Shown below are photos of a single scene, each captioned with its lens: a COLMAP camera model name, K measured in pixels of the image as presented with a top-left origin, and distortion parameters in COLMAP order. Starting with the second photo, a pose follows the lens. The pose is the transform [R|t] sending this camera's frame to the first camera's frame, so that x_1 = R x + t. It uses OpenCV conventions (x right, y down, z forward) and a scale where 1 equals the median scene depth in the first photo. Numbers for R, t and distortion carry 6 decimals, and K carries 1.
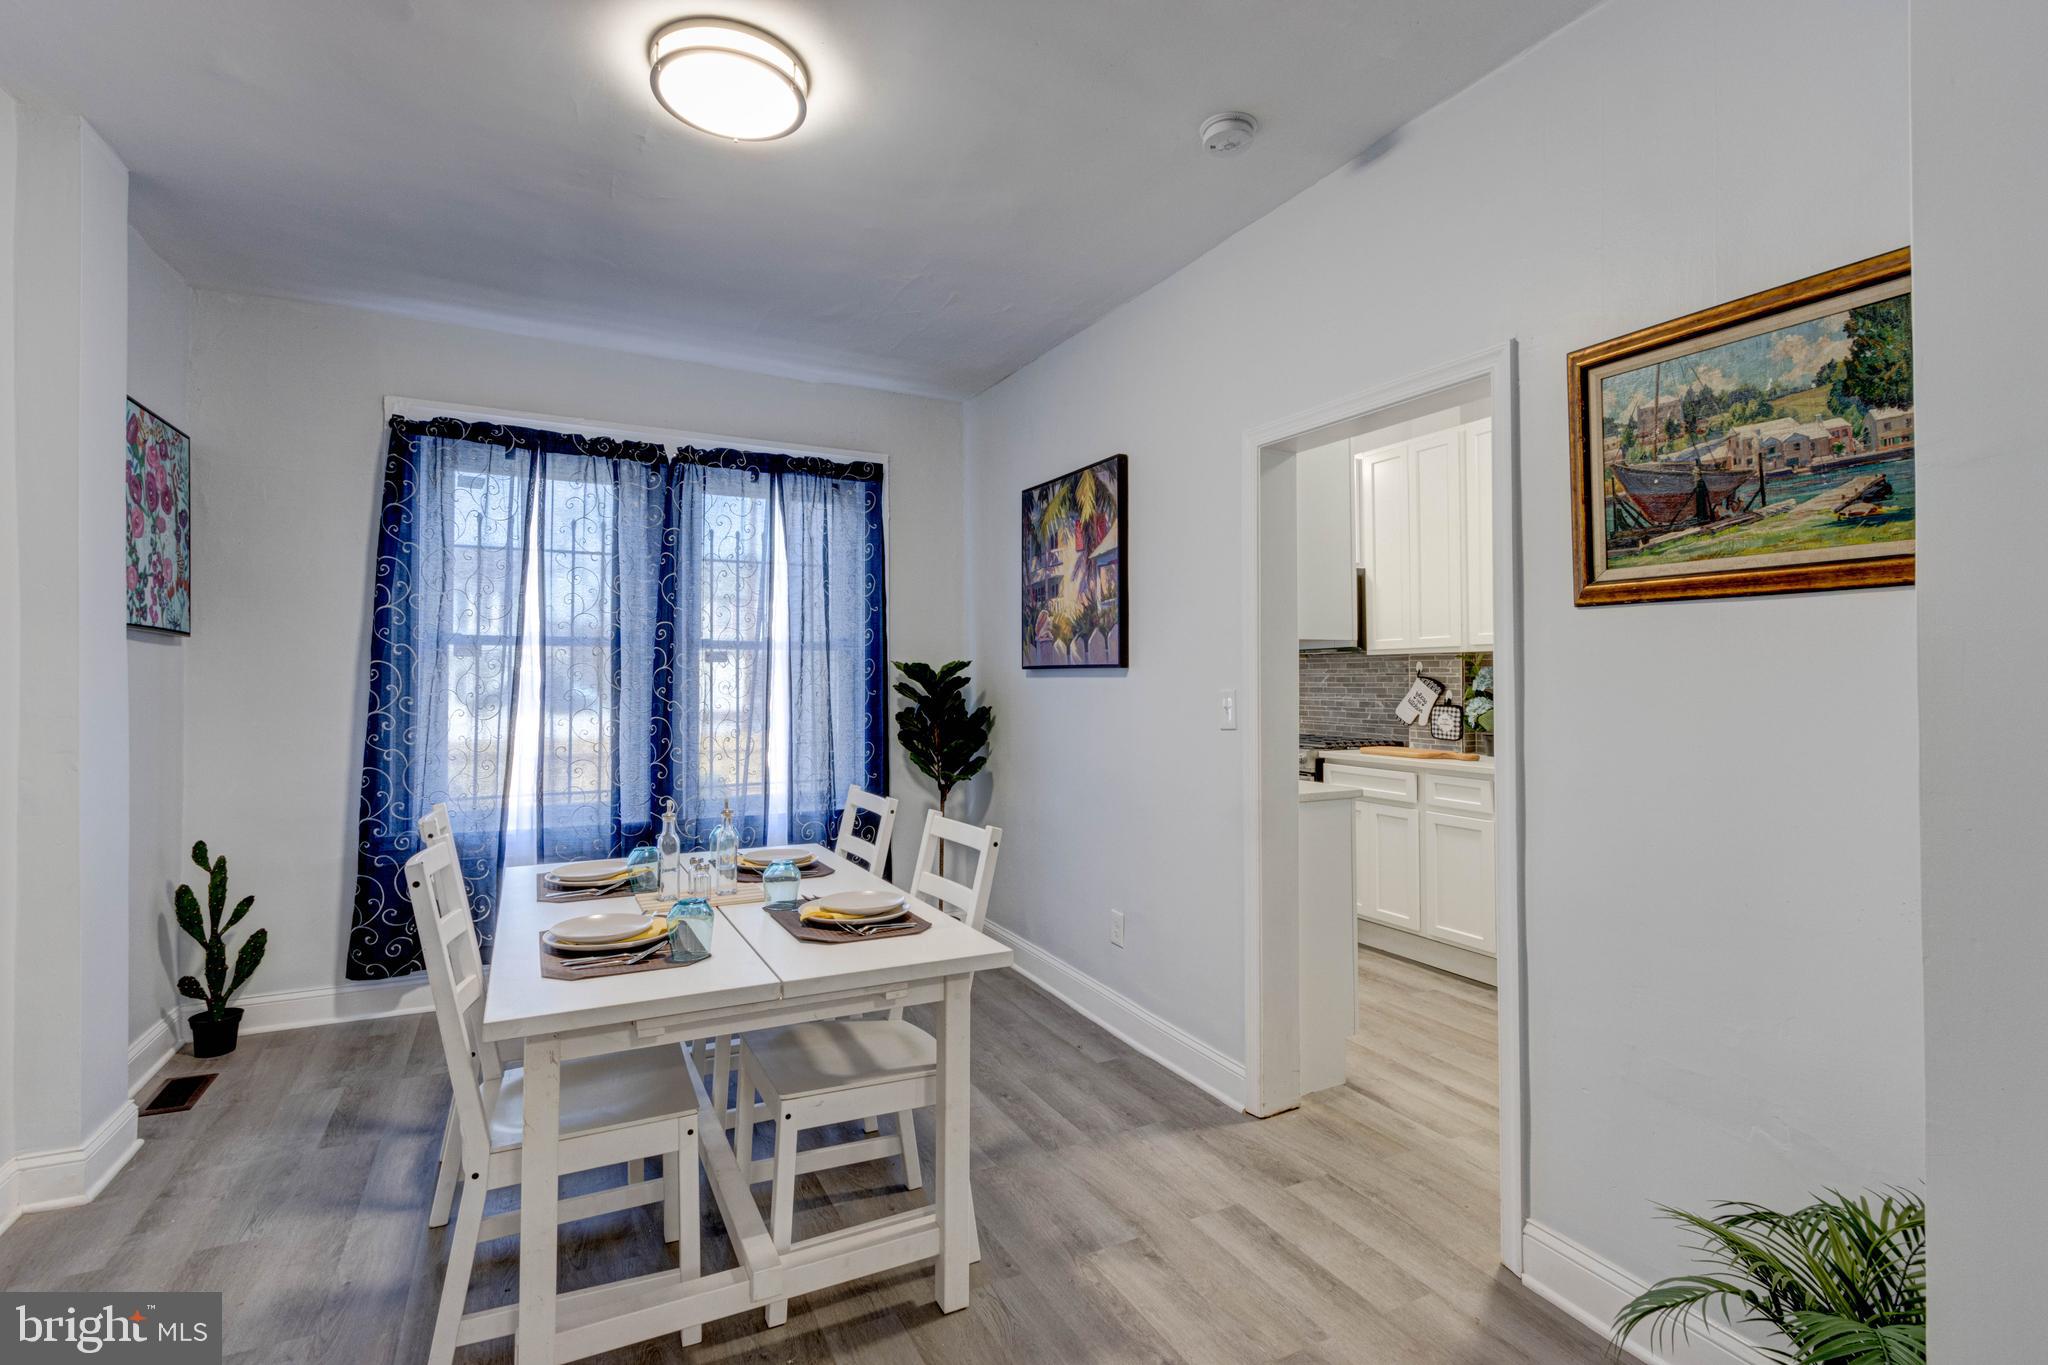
lens RADIAL K [[940.4, 0, 1026.8], [0, 940.4, 657.0], [0, 0, 1]] dist [0.003536, -0.000542]
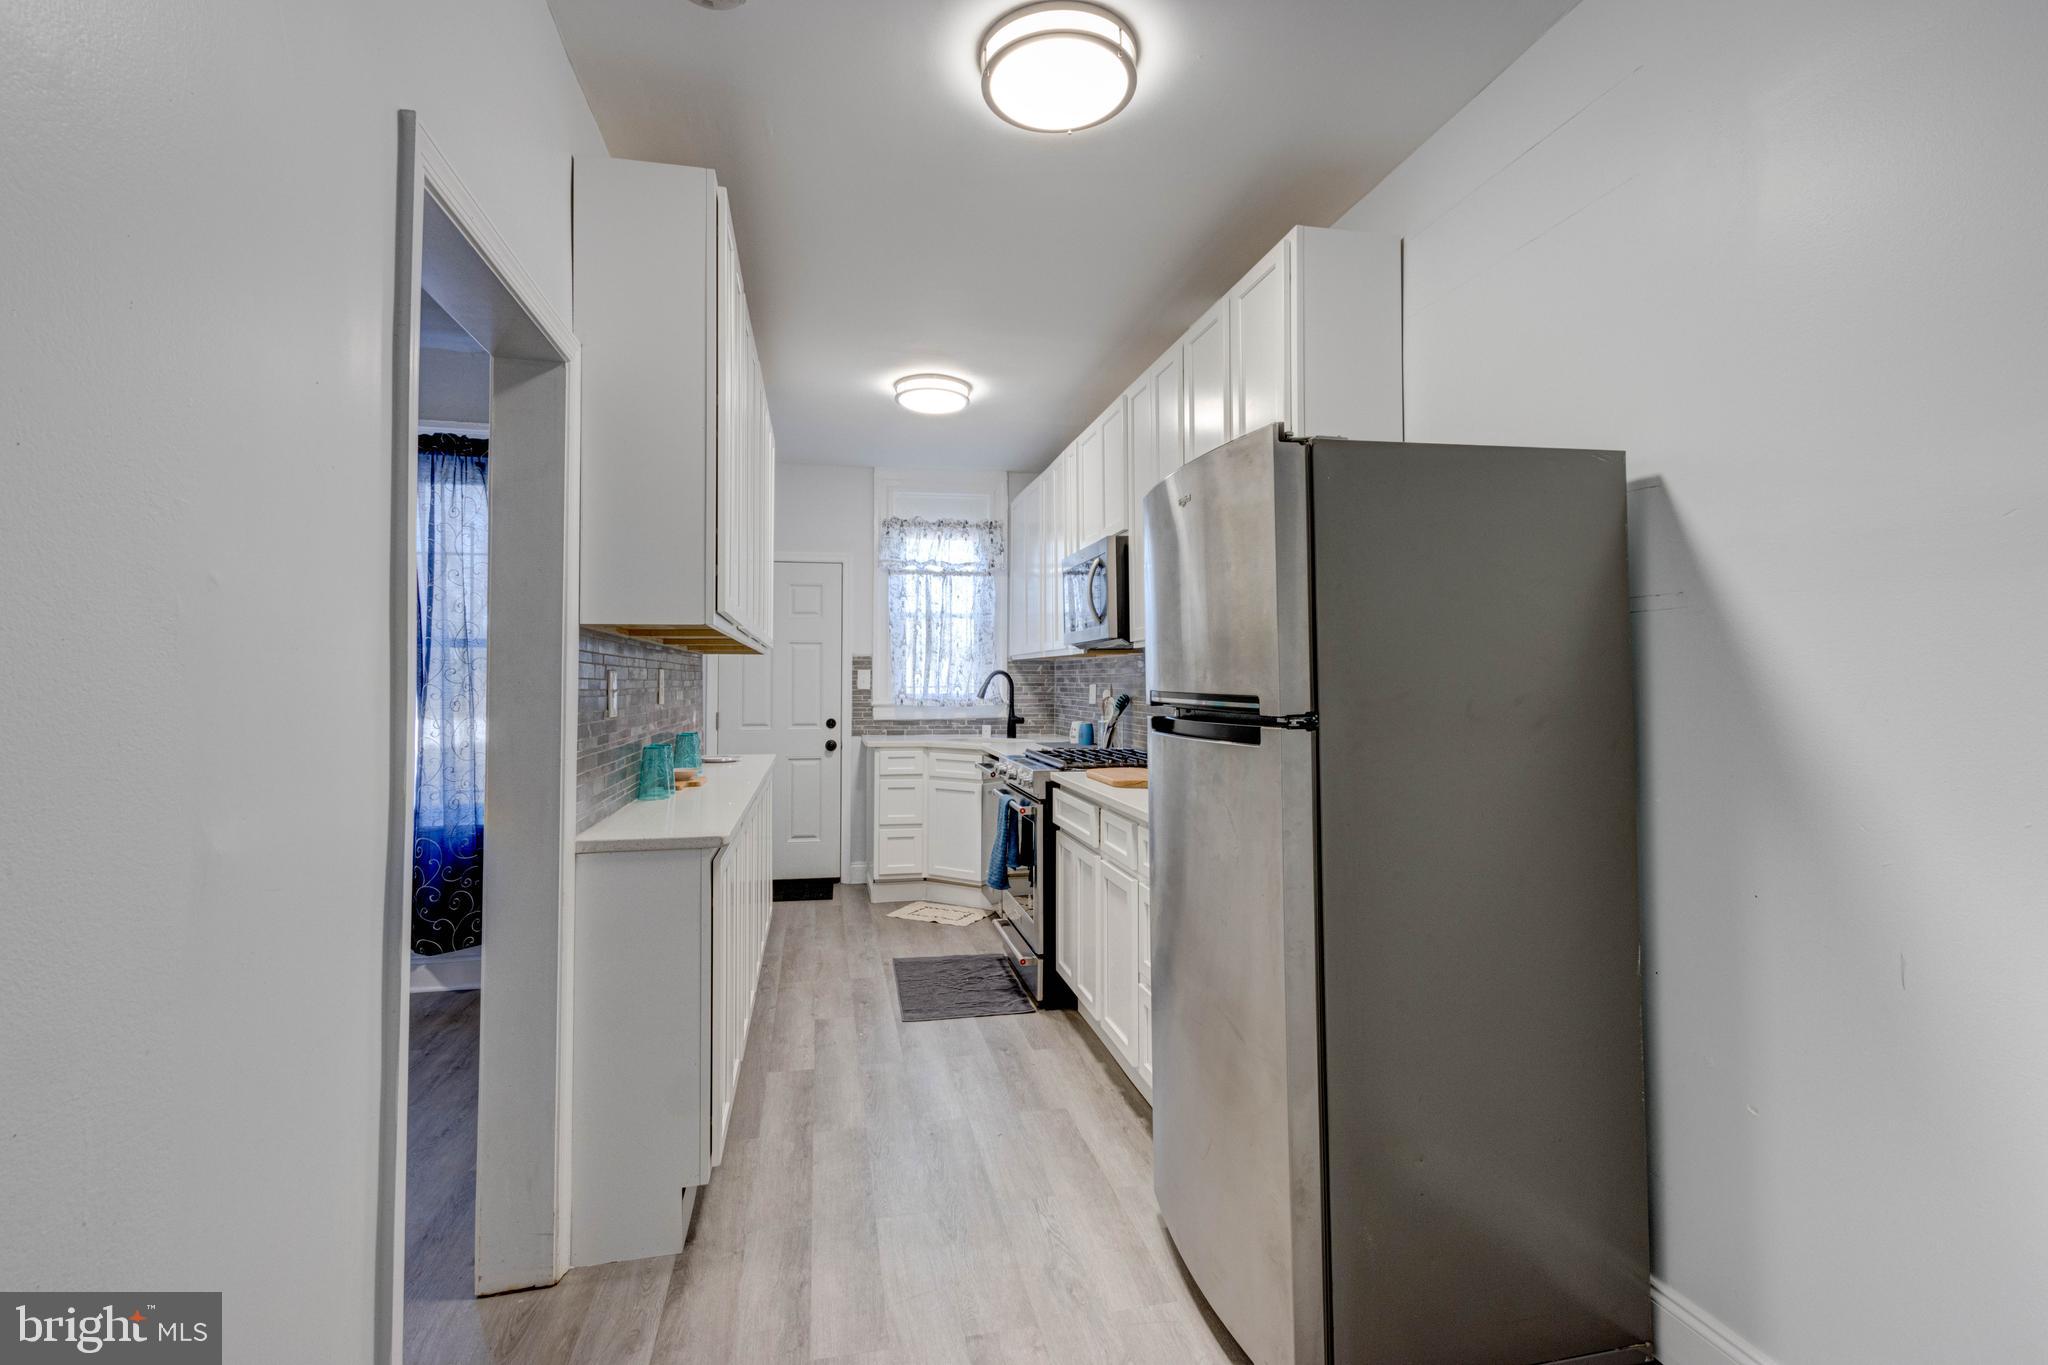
lens RADIAL K [[940.4, 0, 1046.1], [0, 940.4, 664.9], [0, 0, 1]] dist [0.003536, -0.000542]
pose [[0.971290, 0.001845, -0.237892, 0.633915], [0.000727, 0.999942, 0.010724, 0.003683], [0.237898, -0.010589, 0.971232, 0.315368]]
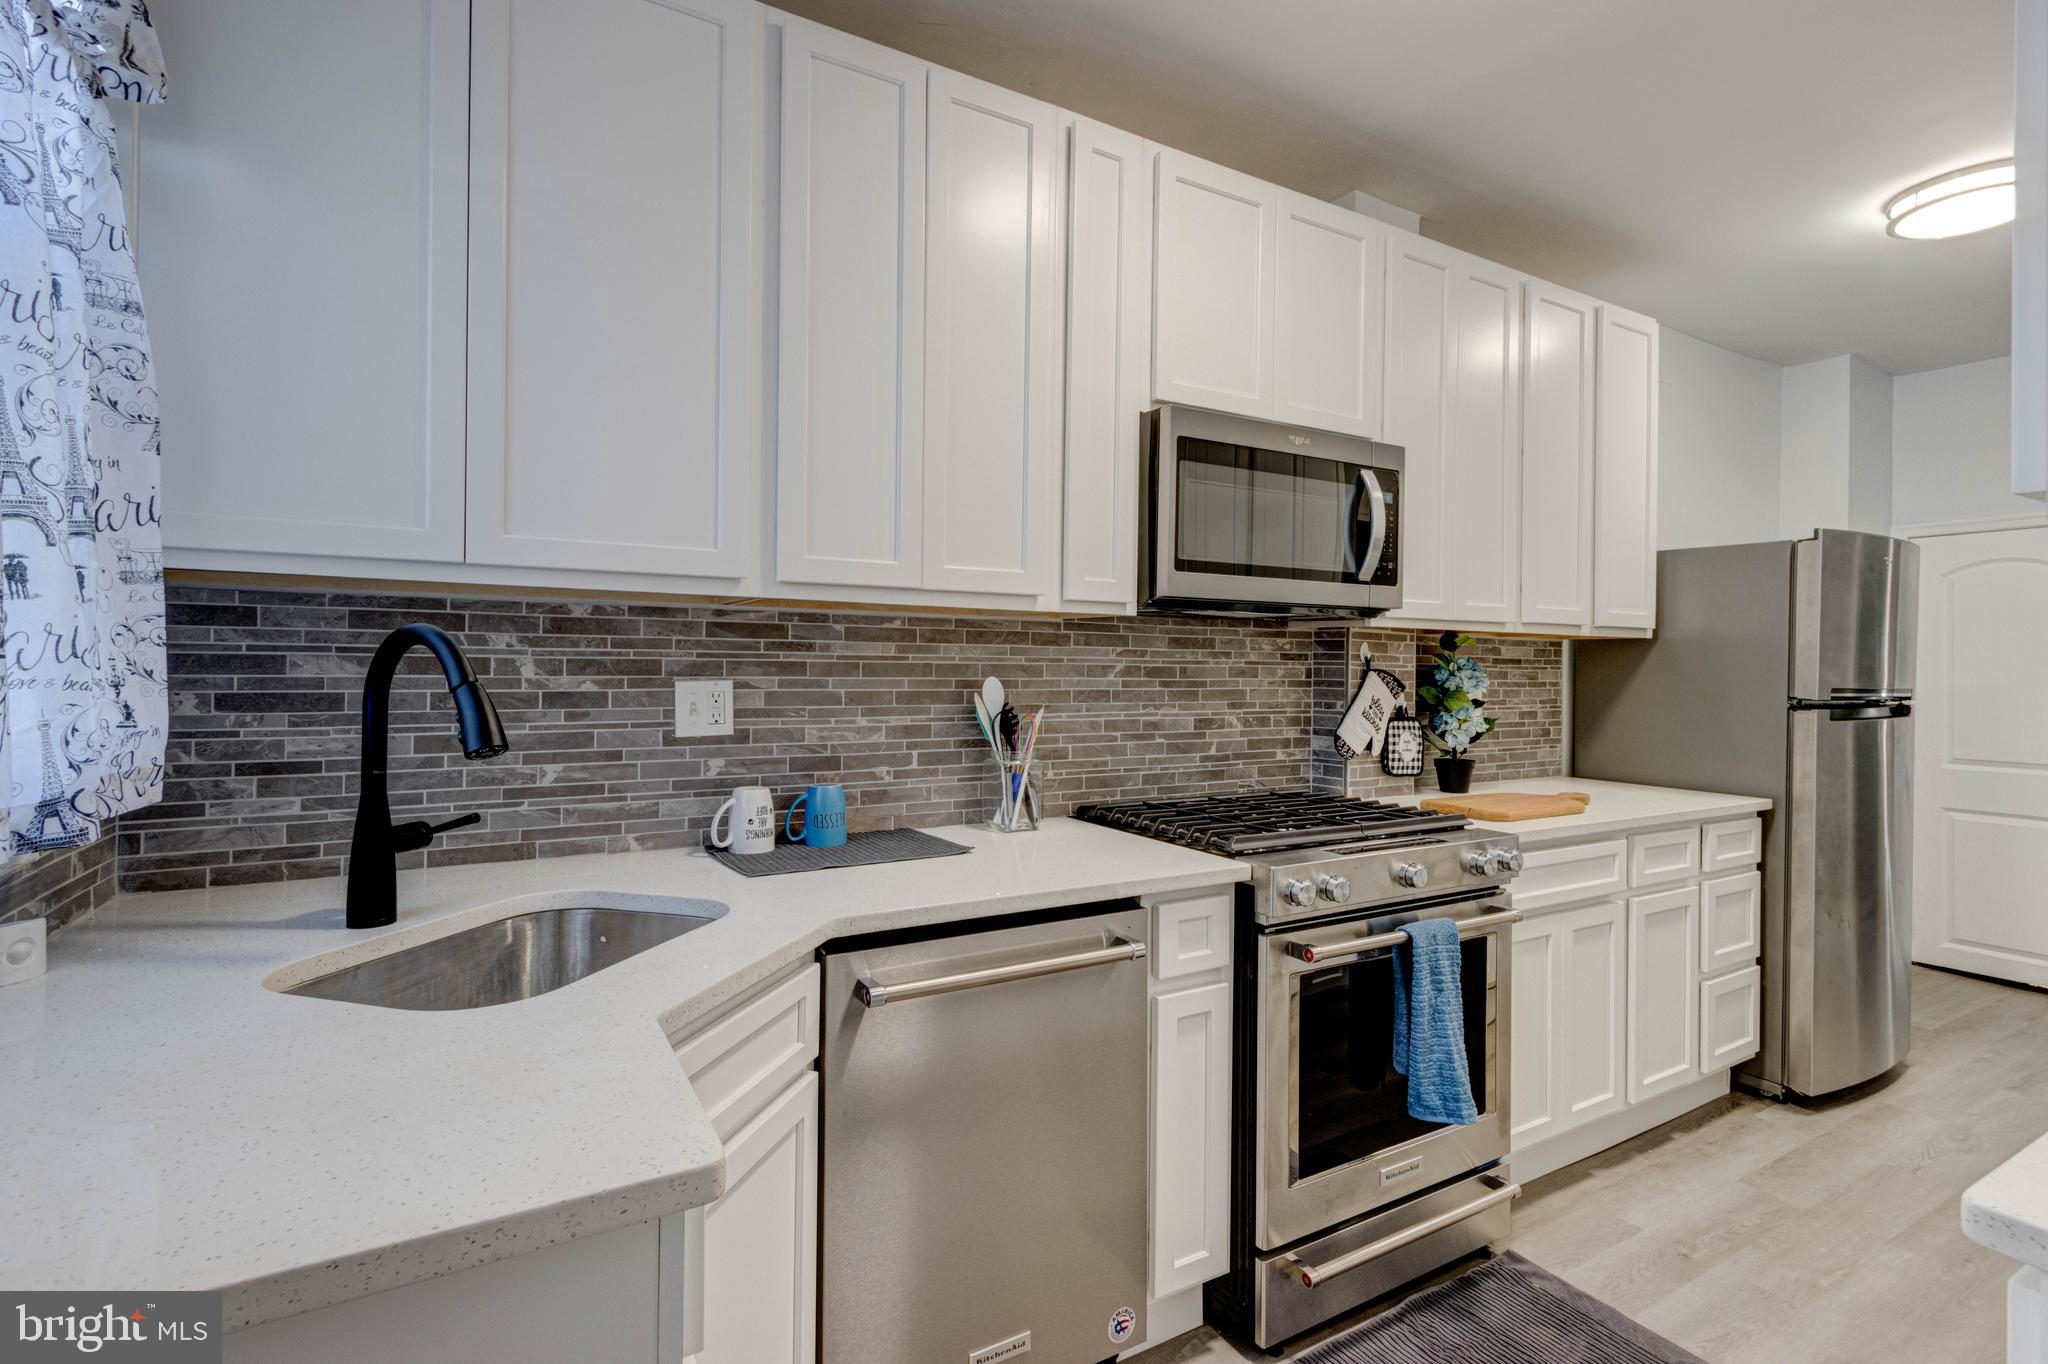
lens RADIAL K [[940.4, 0, 1030.4], [0, 940.4, 652.0], [0, 0, 1]] dist [0.003536, -0.000542]
pose [[-0.052215, 0.014469, 0.998531, -0.177826], [-0.037287, 0.999170, -0.016428, 0.035856], [-0.997940, -0.038090, -0.051632, 1.617204]]
